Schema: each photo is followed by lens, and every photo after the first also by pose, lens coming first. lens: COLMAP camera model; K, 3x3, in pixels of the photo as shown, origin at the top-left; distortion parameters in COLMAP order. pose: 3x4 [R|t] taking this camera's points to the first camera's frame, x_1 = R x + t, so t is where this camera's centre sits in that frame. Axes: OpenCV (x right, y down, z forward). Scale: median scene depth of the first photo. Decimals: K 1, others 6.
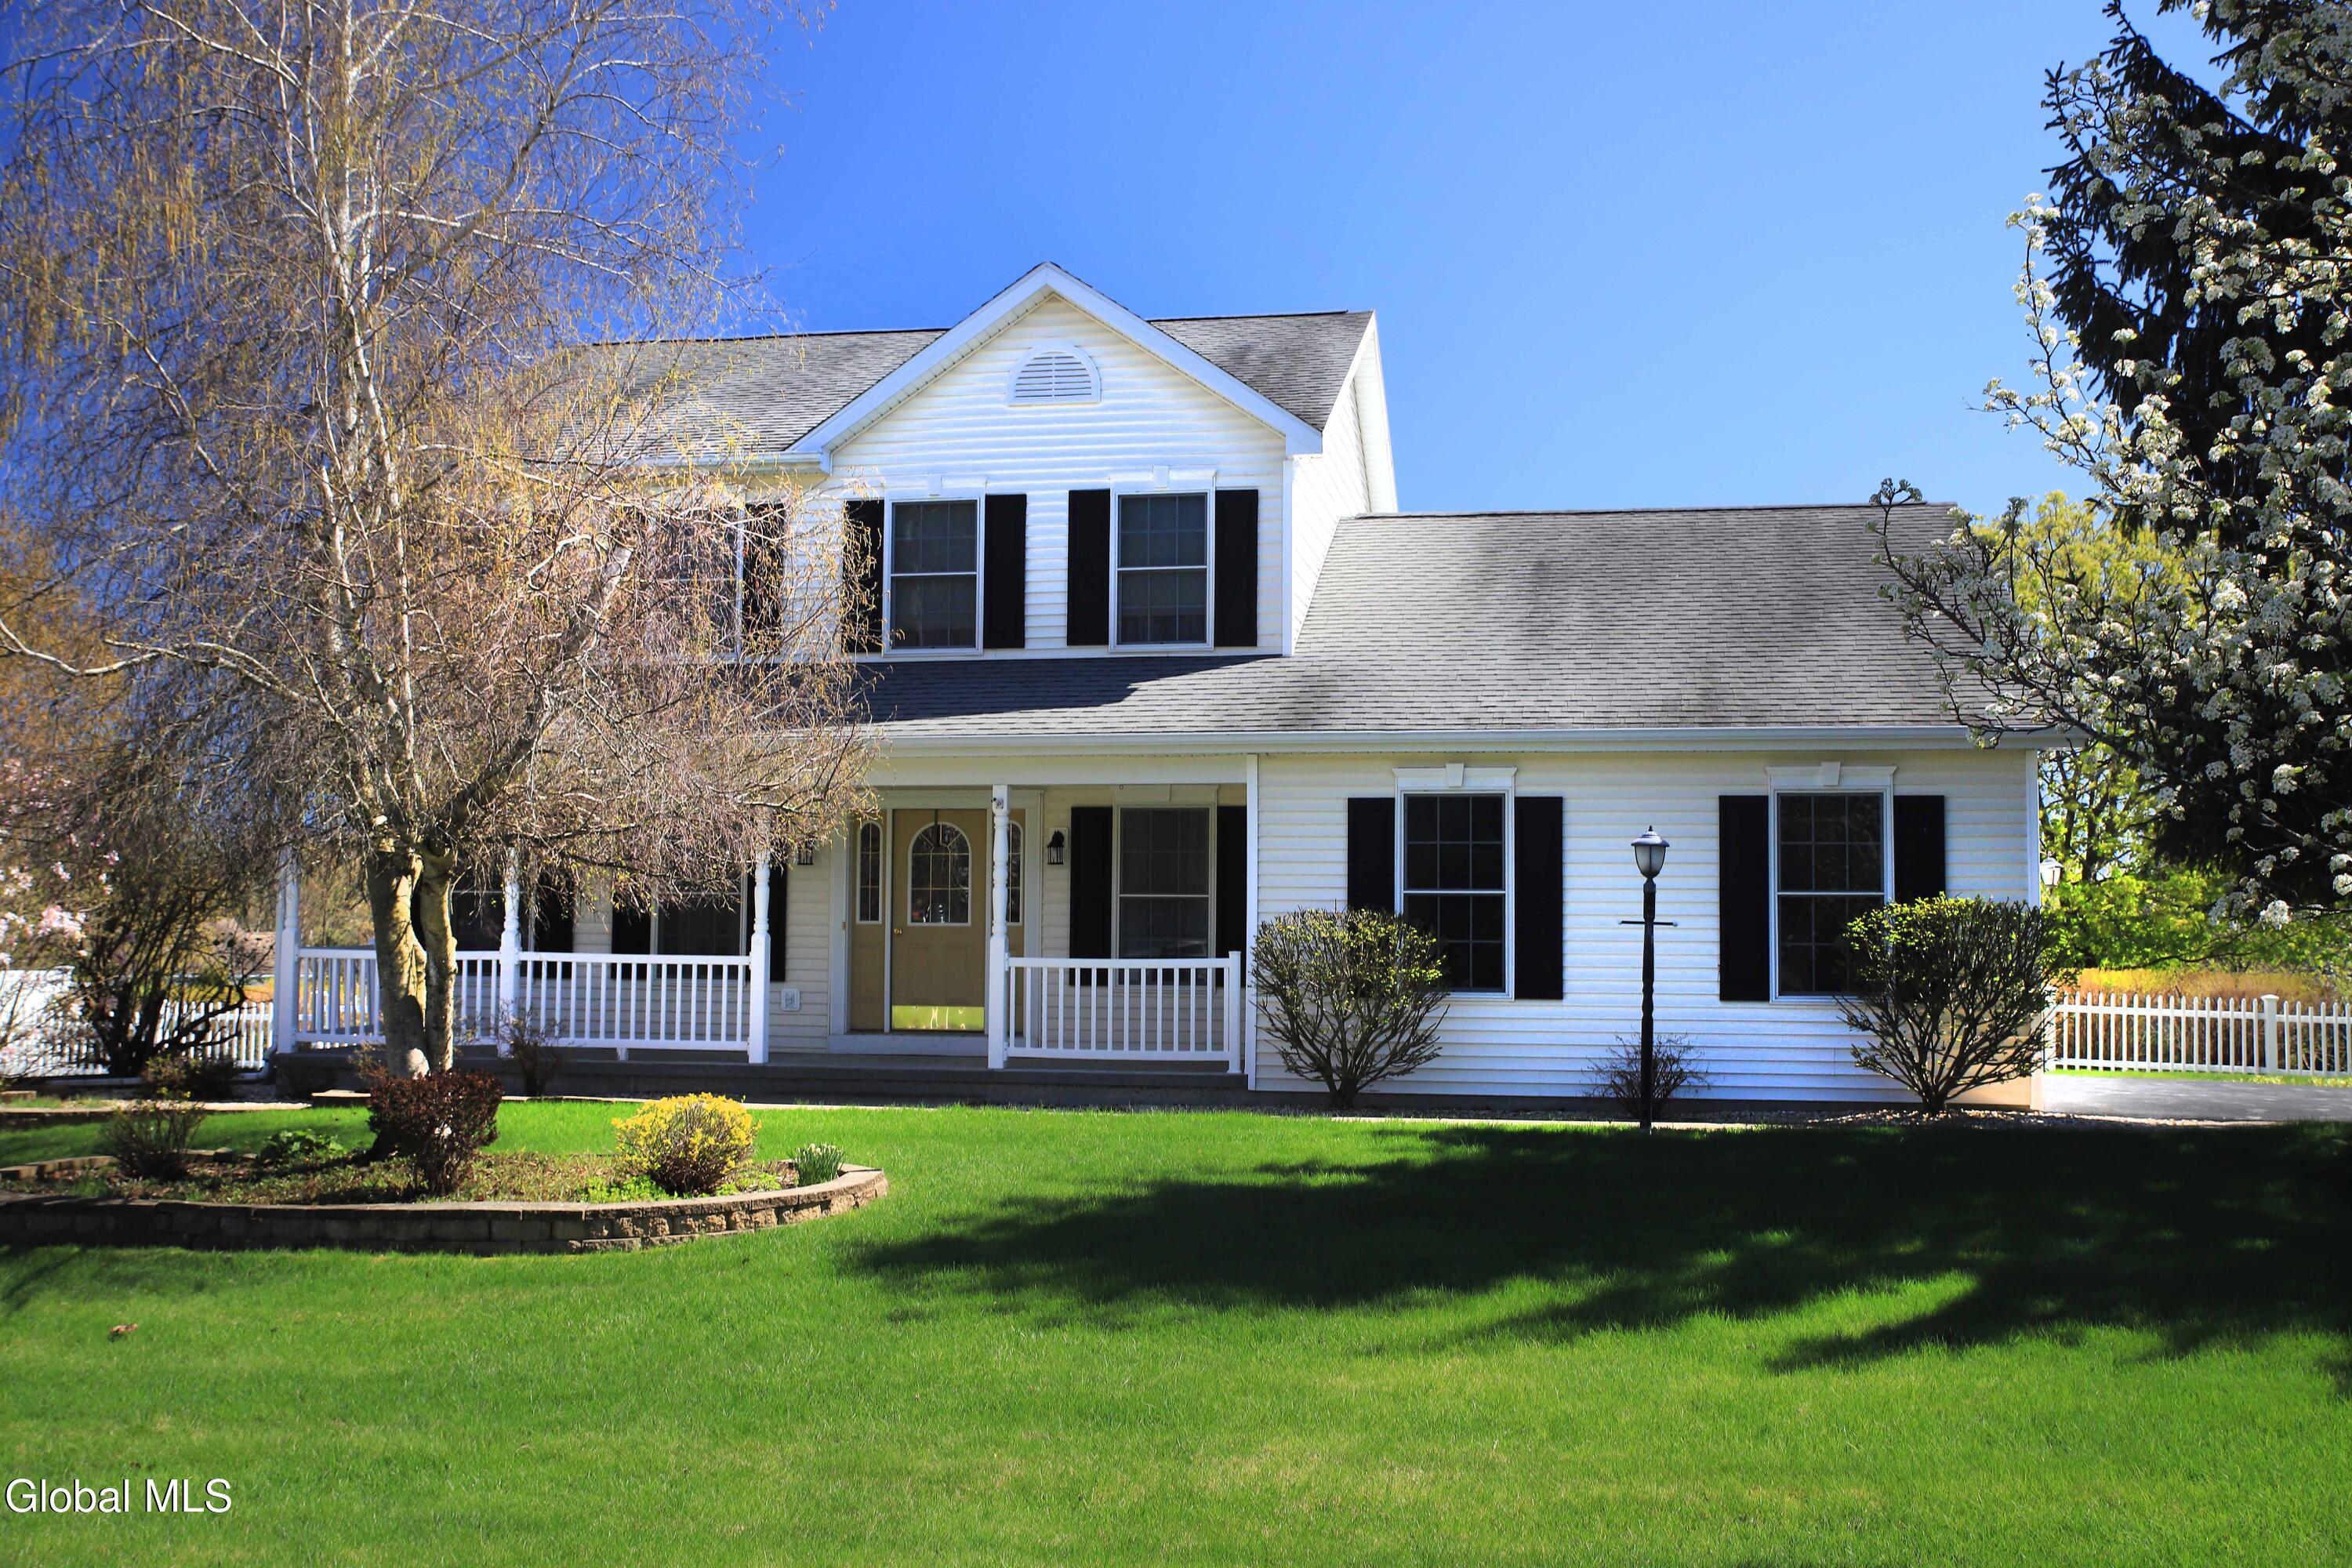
lens RADIAL K [[2282.4, 0, 1179.1], [0, 2282.4, 783.5], [0, 0, 1]] dist [-0.059930, 0.242061]
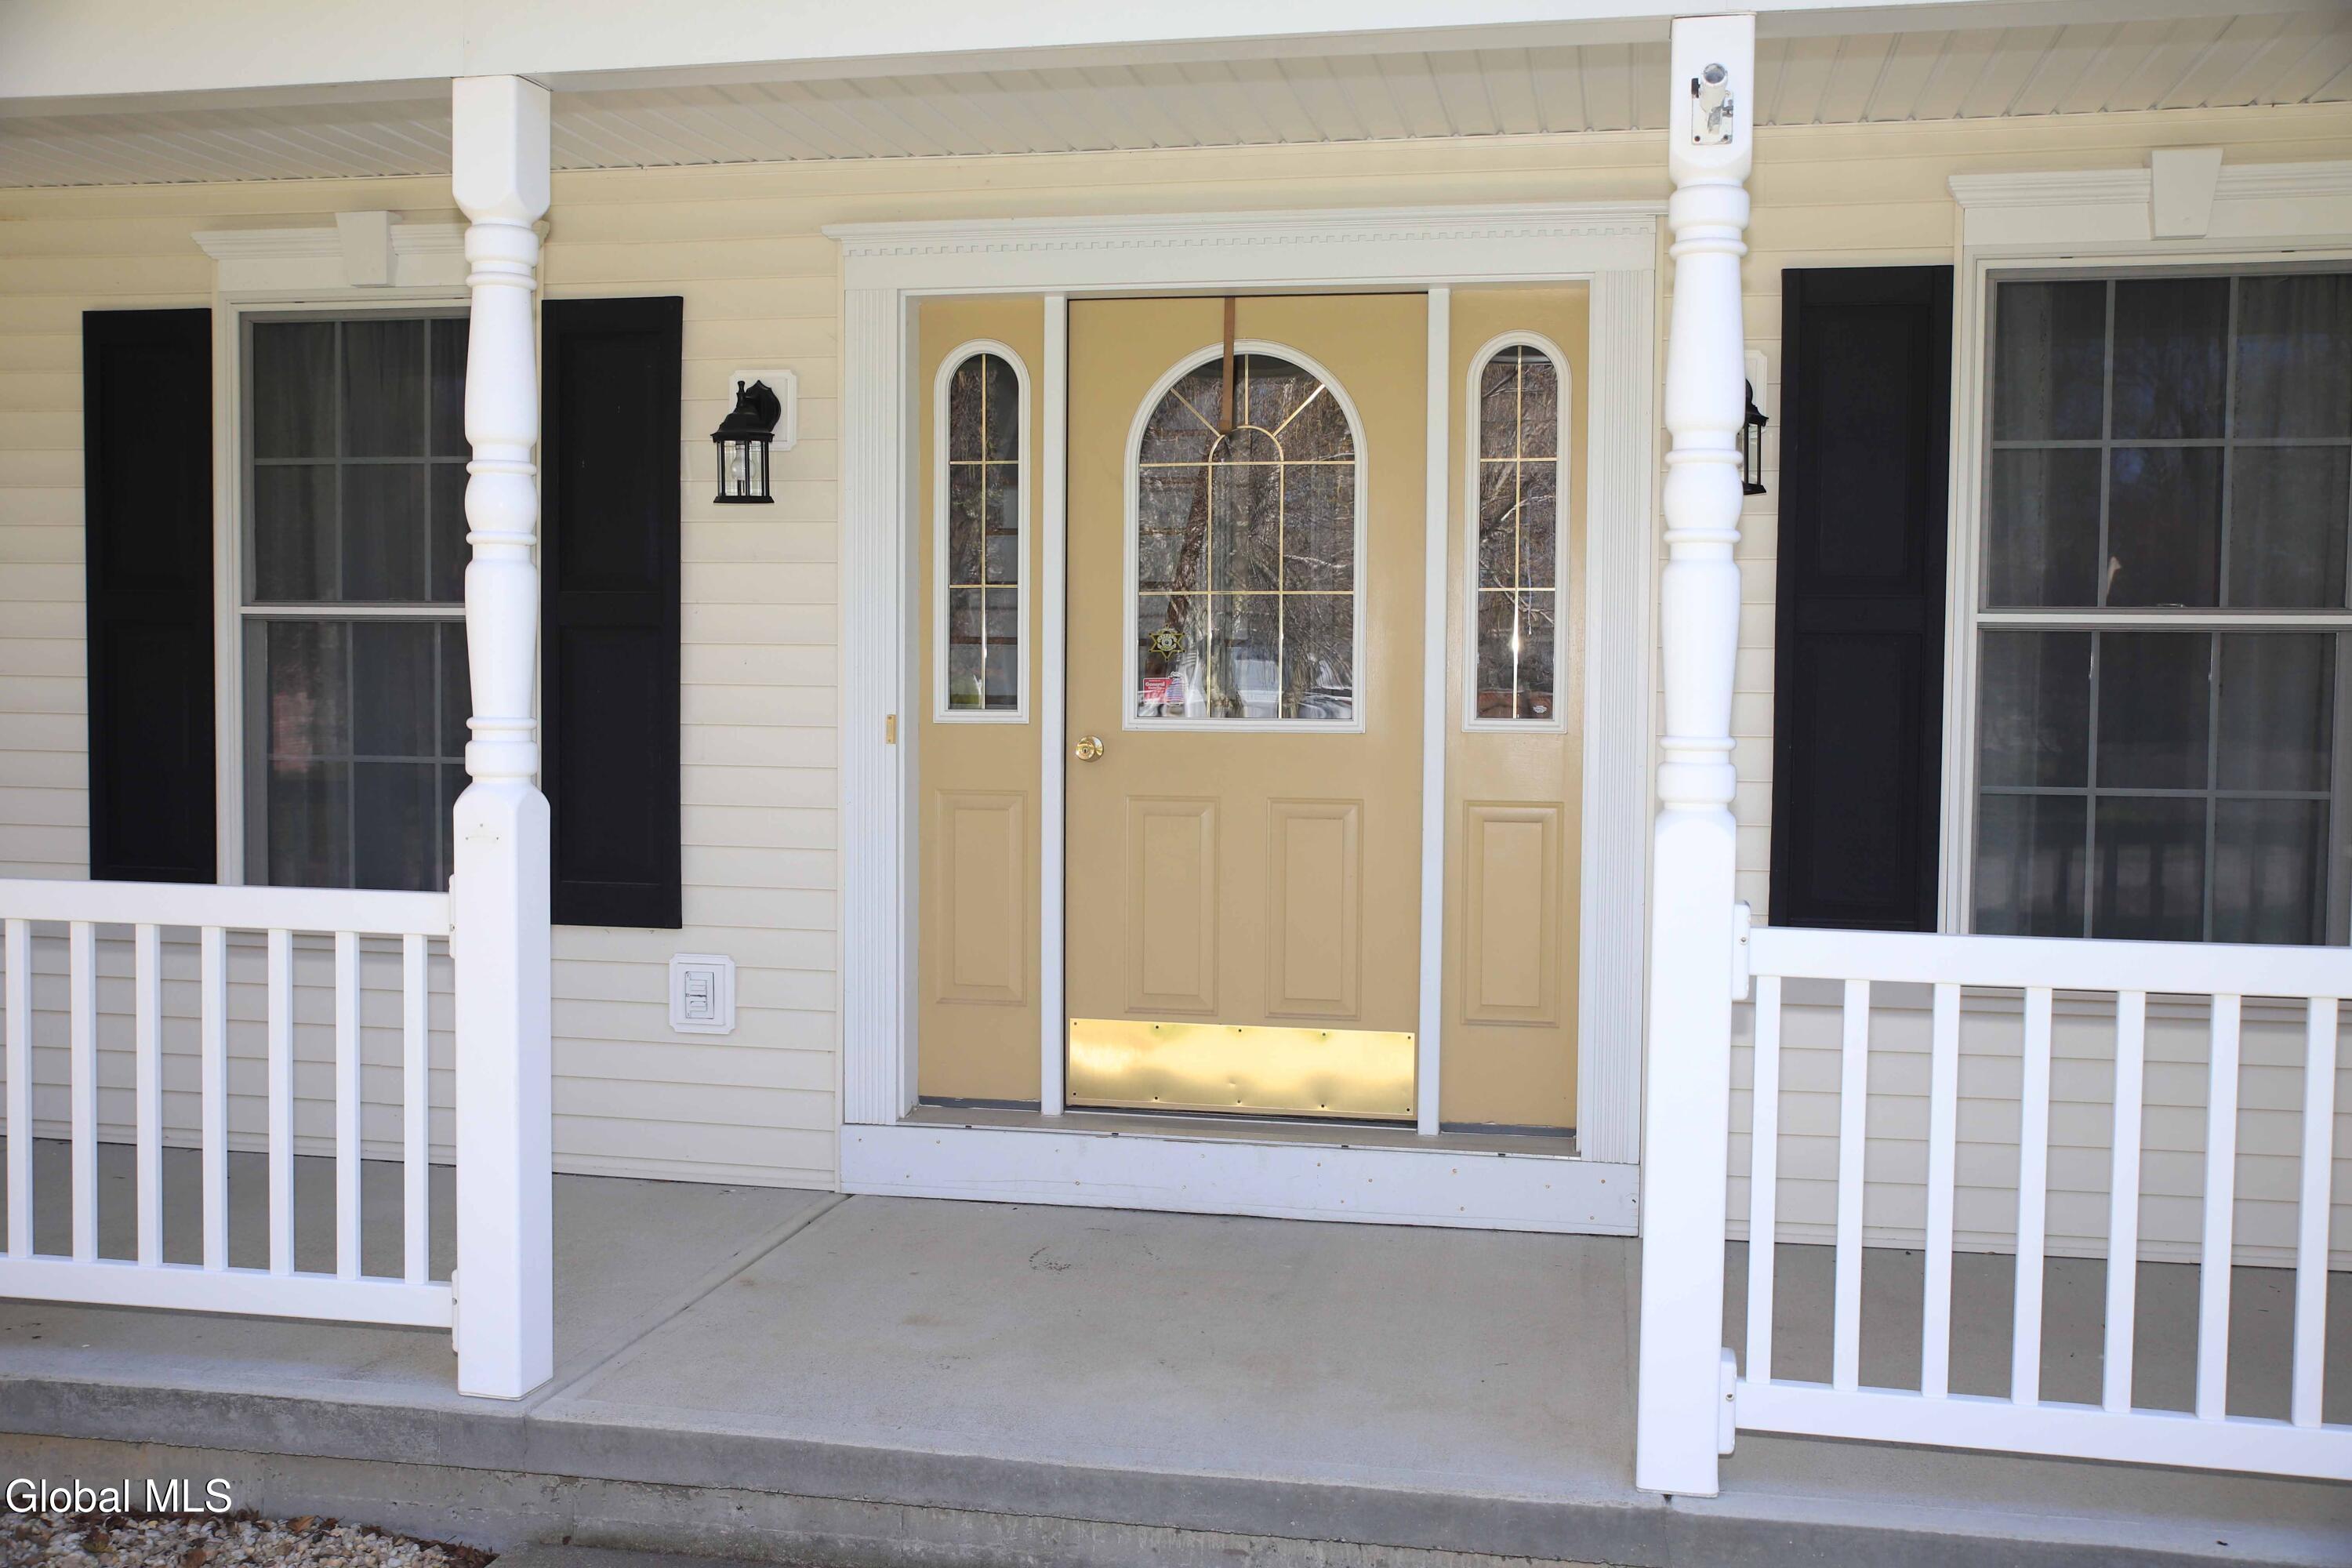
lens RADIAL K [[2282.4, 0, 1179.1], [0, 2282.4, 783.5], [0, 0, 1]] dist [-0.059930, 0.242061]
pose [[0.999793, 0.001786, -0.020267, -0.117315], [0.000548, 0.993418, 0.114542, 0.041526], [0.020338, -0.114529, 0.993212, 0.800032]]
